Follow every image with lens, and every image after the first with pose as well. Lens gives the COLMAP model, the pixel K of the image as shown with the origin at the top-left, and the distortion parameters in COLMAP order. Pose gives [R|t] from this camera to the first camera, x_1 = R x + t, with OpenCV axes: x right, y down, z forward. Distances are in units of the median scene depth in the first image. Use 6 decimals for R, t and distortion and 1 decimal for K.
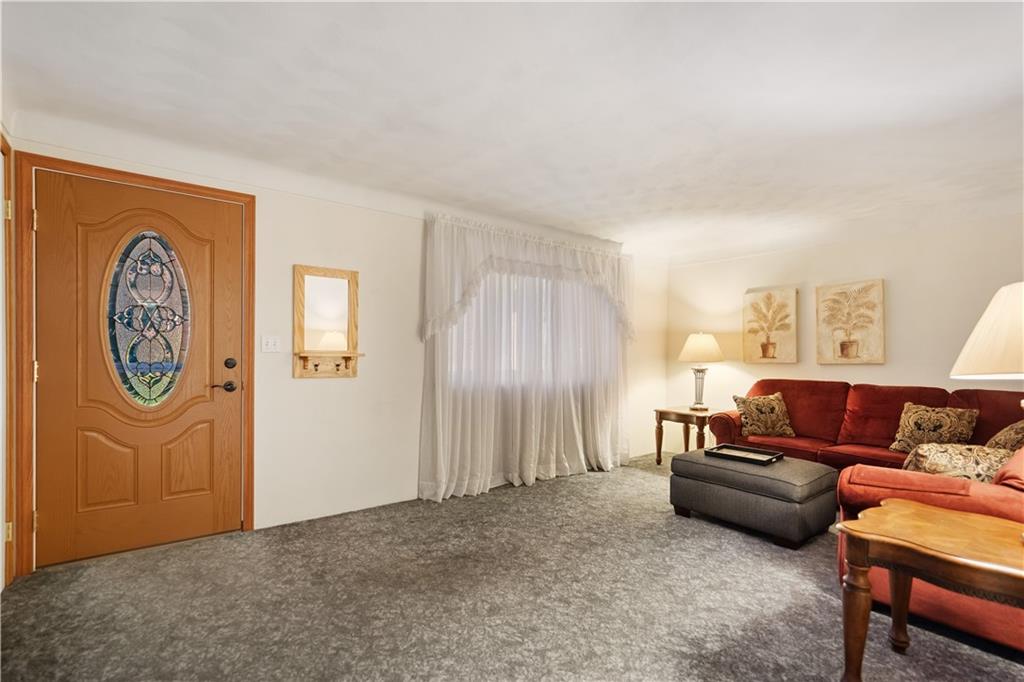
lens RADIAL K [[459.8, 0, 511.8], [0, 459.8, 357.4], [0, 0, 1]] dist [-0.000969, -0.000135]
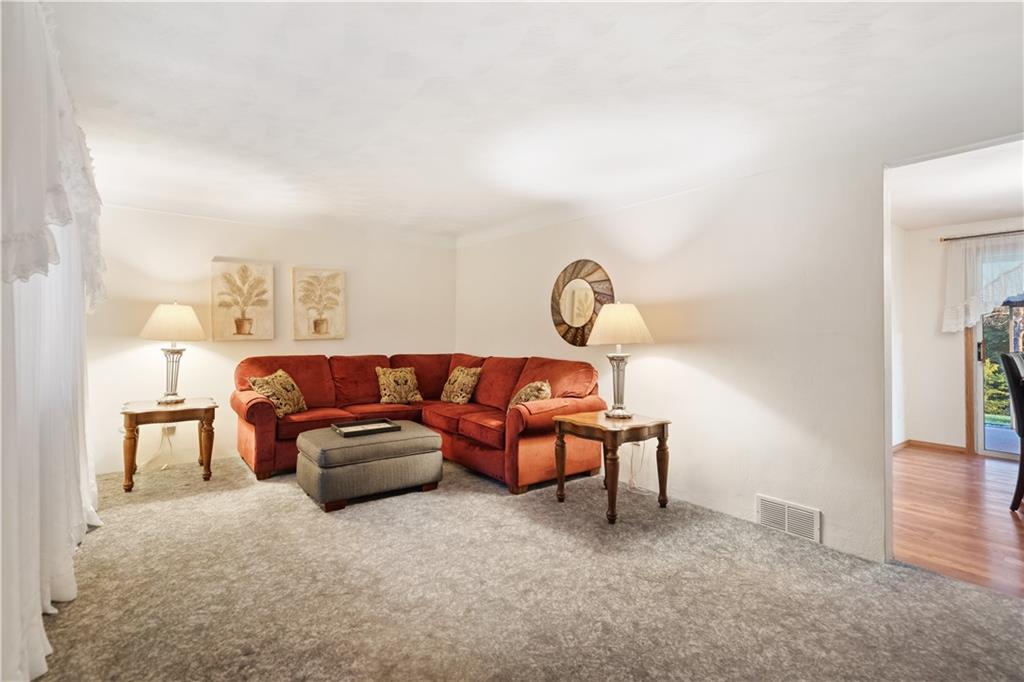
lens RADIAL K [[467.2, 0, 508.3], [0, 467.2, 328.6], [0, 0, 1]] dist [-0.000978, 0.000158]
pose [[0.053869, -0.000740, 0.998548, -0.406976], [0.000238, 1.000000, 0.000728, -0.012680], [-0.998548, 0.000199, 0.053869, 0.458776]]
